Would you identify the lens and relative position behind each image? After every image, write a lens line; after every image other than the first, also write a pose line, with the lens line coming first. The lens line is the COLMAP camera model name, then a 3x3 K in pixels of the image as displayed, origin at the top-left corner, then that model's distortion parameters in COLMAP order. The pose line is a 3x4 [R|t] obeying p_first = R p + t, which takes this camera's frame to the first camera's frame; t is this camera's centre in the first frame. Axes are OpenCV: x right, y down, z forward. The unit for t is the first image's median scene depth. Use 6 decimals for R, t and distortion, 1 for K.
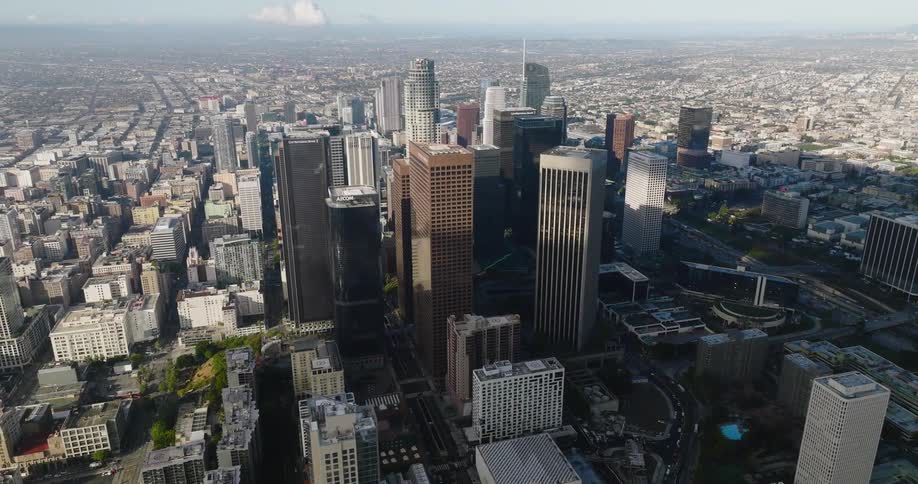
lens RADIAL K [[649.1, 0, 459.0], [0, 649.1, 242.0], [0, 0, 1]] dist [0.011385, 0.004638]
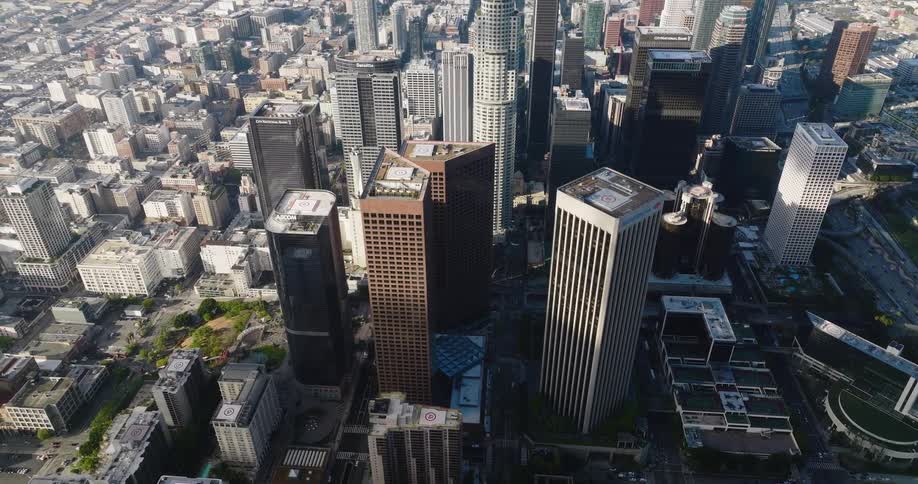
lens RADIAL K [[649.1, 0, 459.0], [0, 649.1, 242.0], [0, 0, 1]] dist [0.011385, 0.004638]
pose [[0.930822, 0.198235, -0.307040, 0.224152], [-0.113775, 0.955545, 0.272011, -0.228810], [0.347312, -0.218260, 0.911996, 0.276379]]
